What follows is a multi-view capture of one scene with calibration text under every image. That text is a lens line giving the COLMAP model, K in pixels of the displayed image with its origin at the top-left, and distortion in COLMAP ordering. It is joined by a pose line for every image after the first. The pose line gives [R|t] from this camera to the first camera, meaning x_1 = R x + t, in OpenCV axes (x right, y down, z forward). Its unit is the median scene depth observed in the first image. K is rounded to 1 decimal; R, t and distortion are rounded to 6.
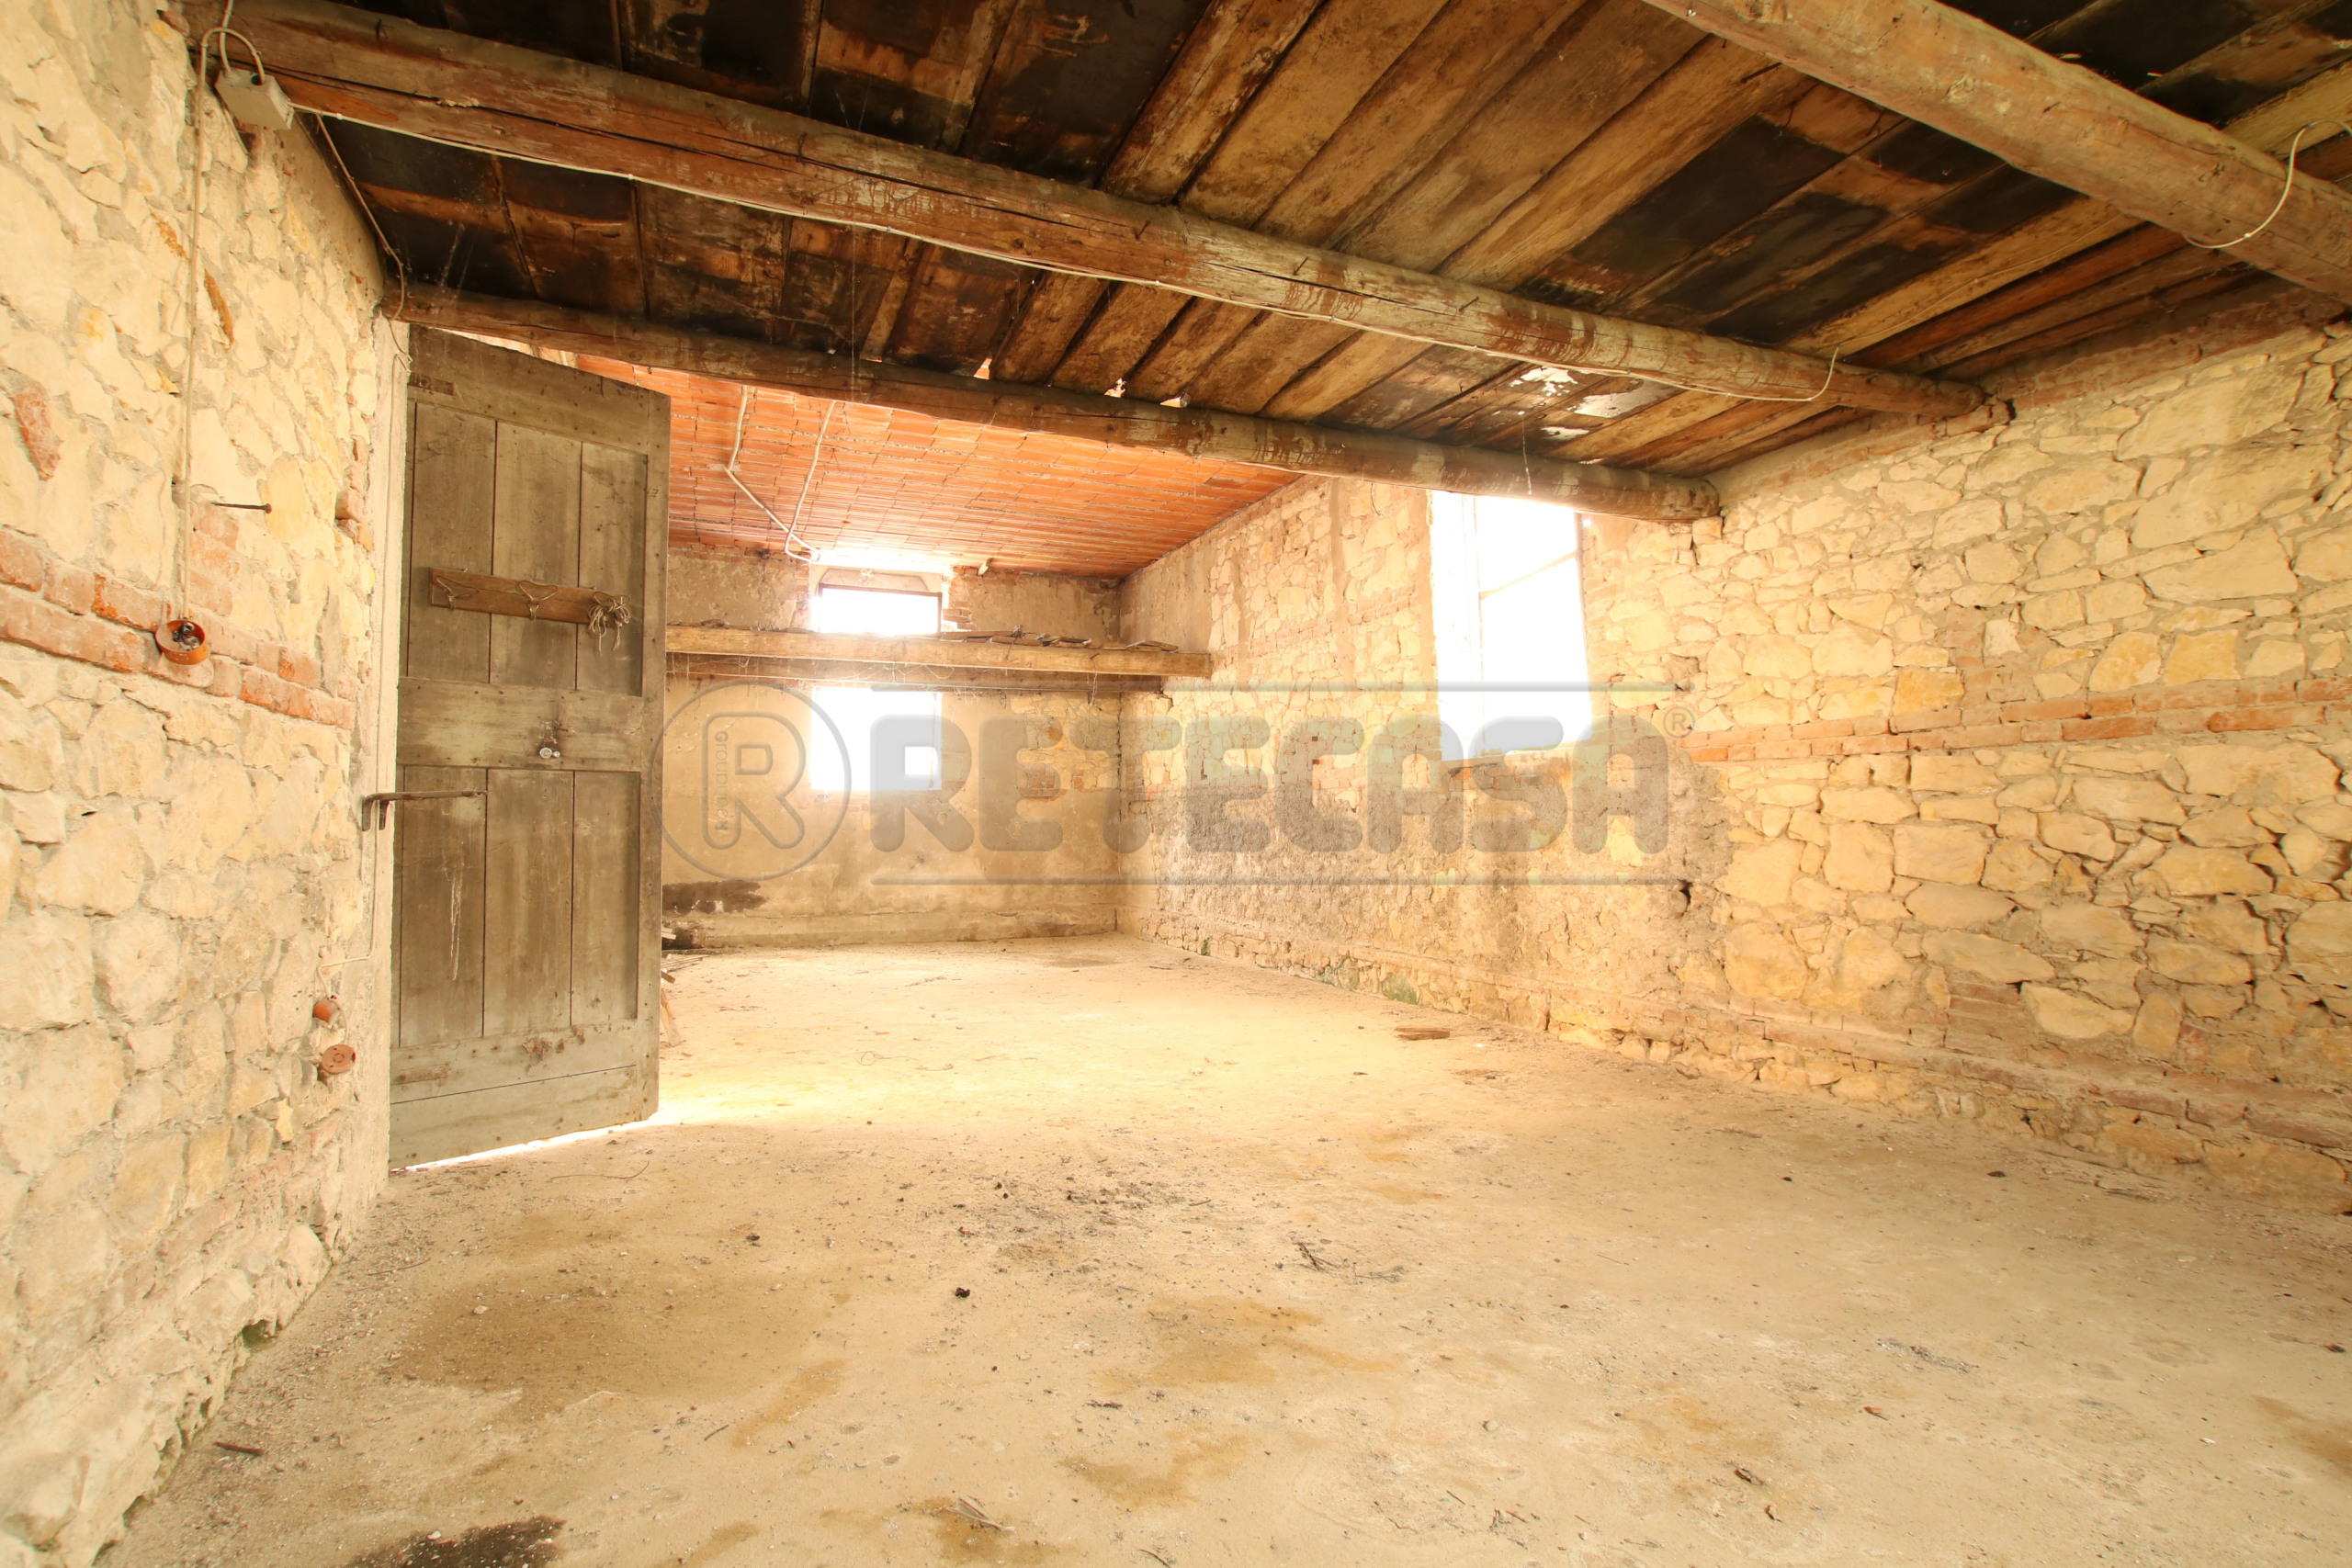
lens RADIAL K [[1067.8, 0, 1165.8], [0, 1067.8, 797.4], [0, 0, 1]] dist [-0.036535, 0.006962]
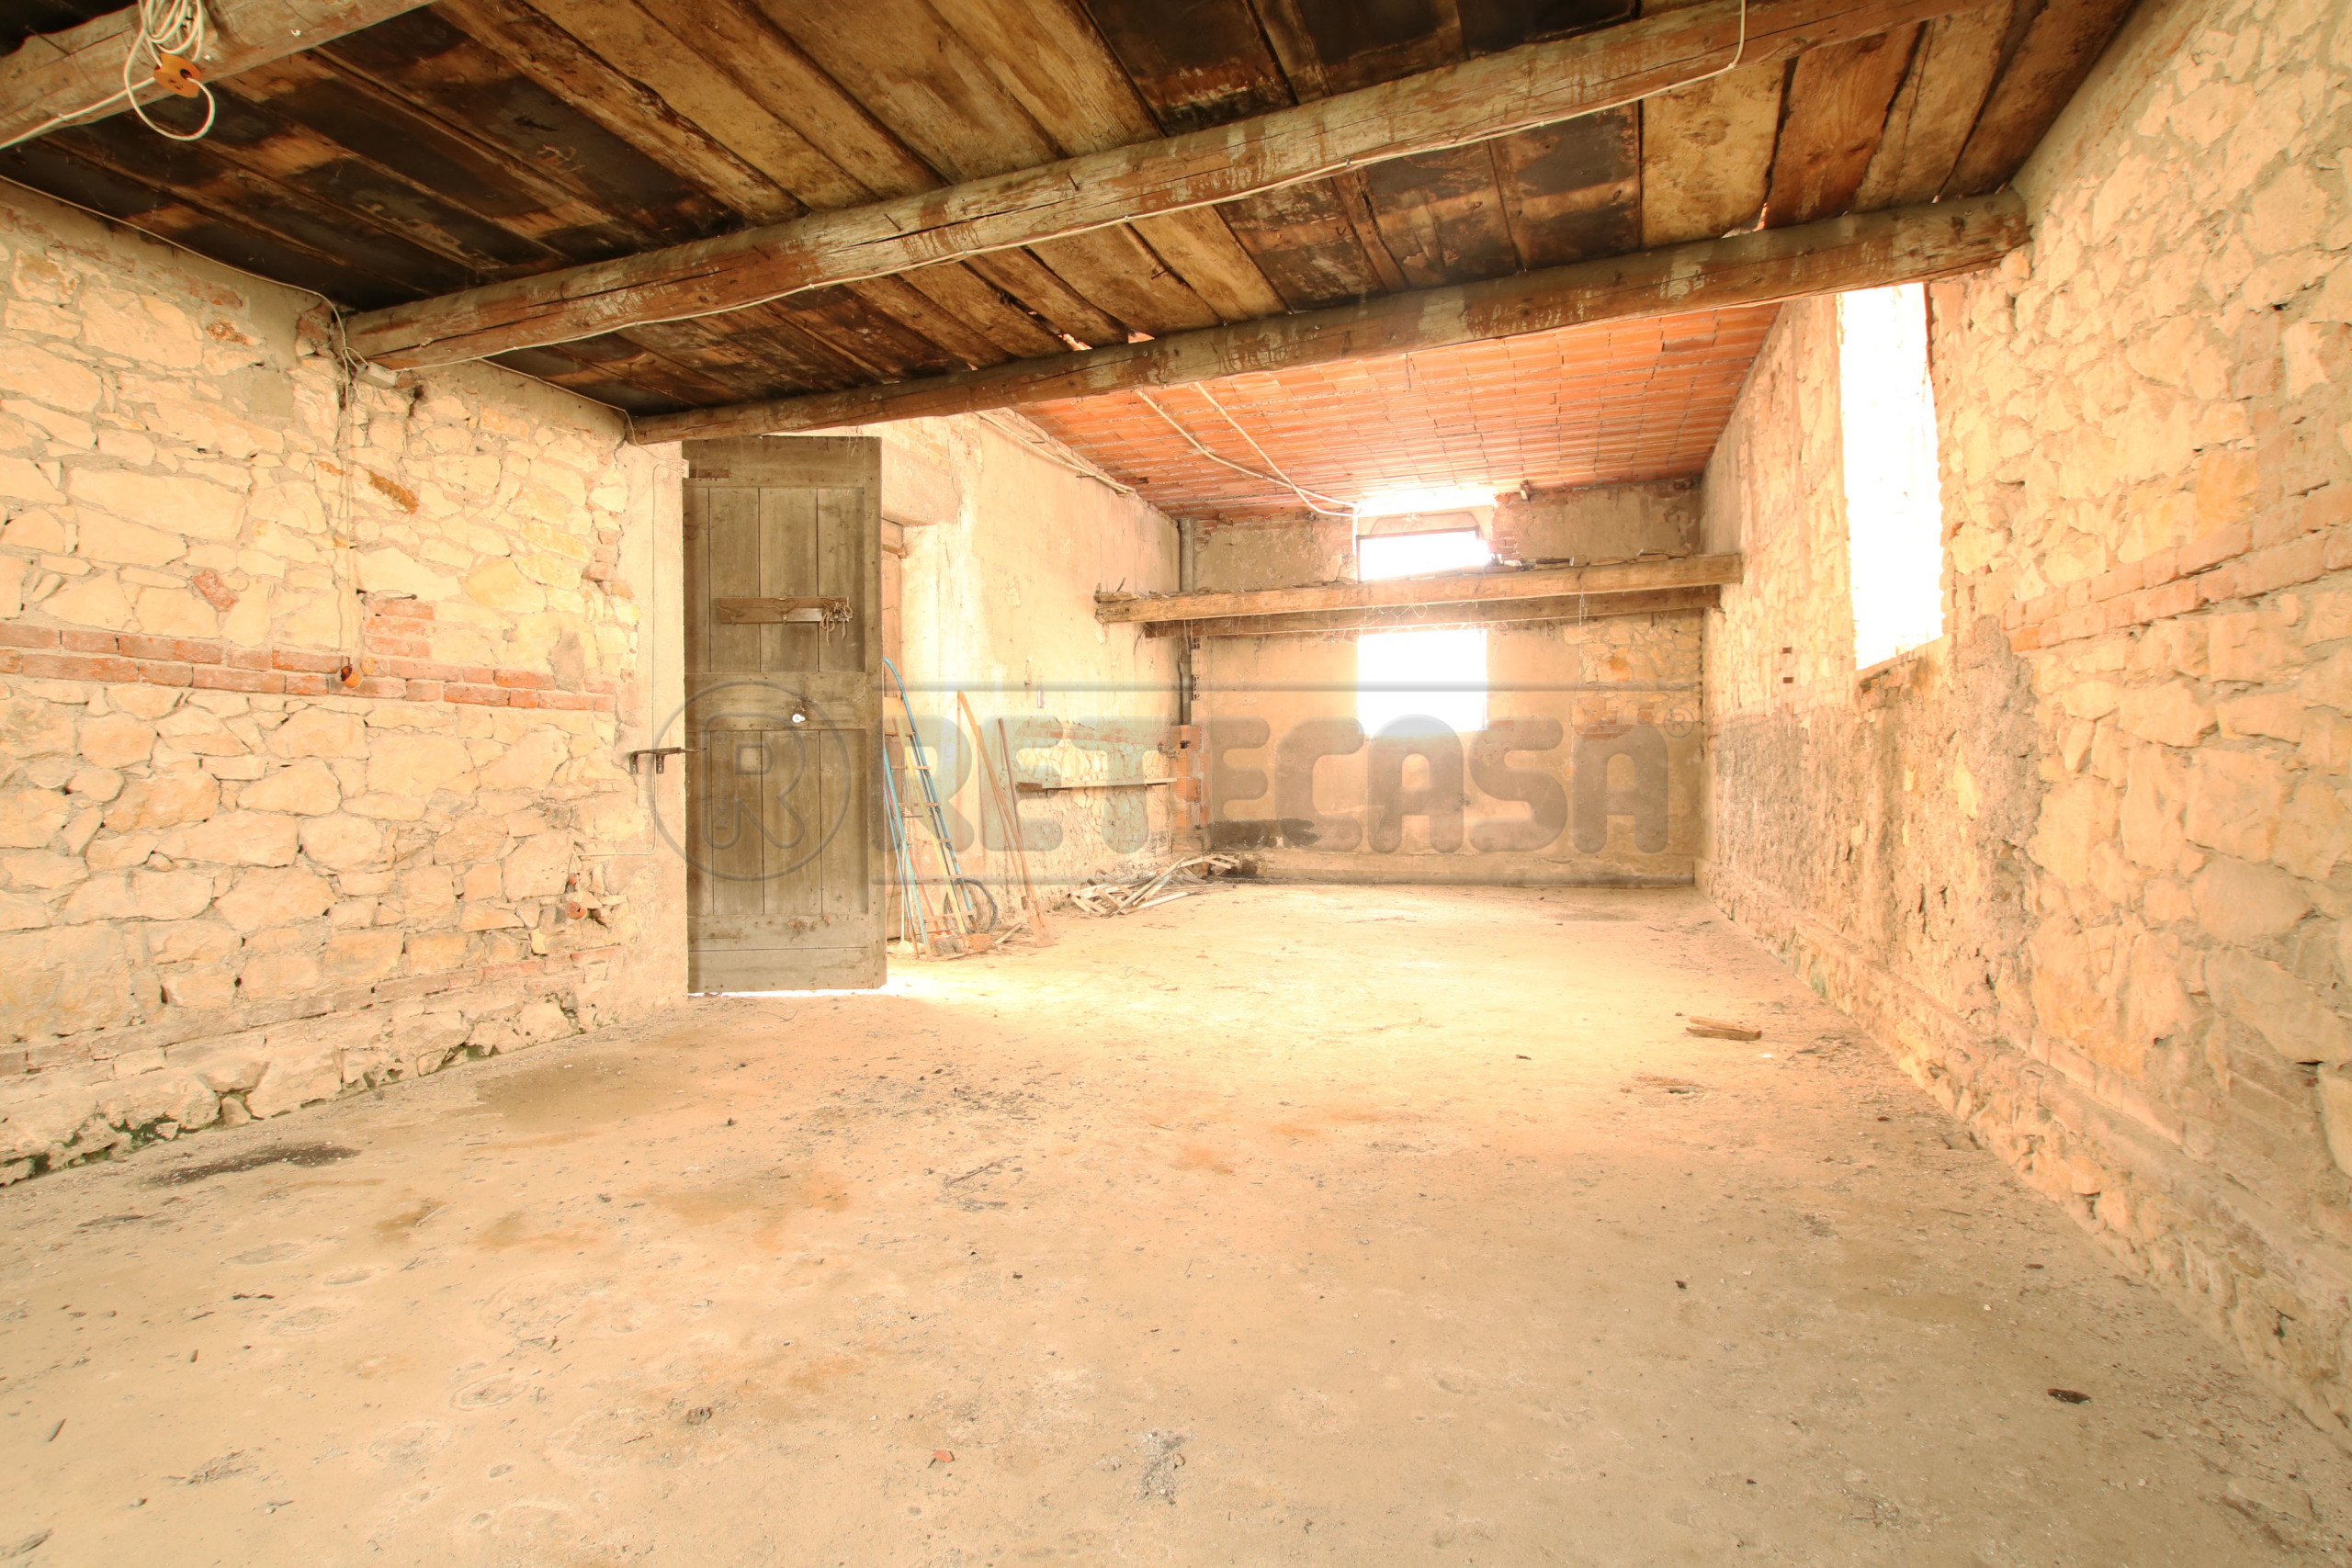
lens RADIAL K [[1067.8, 0, 1165.8], [0, 1067.8, 797.4], [0, 0, 1]] dist [-0.036535, 0.006962]
pose [[0.739044, 0.008570, -0.673602, 0.752561], [0.026870, 0.998748, 0.042187, 0.017177], [0.673121, -0.049278, 0.737889, 0.286774]]
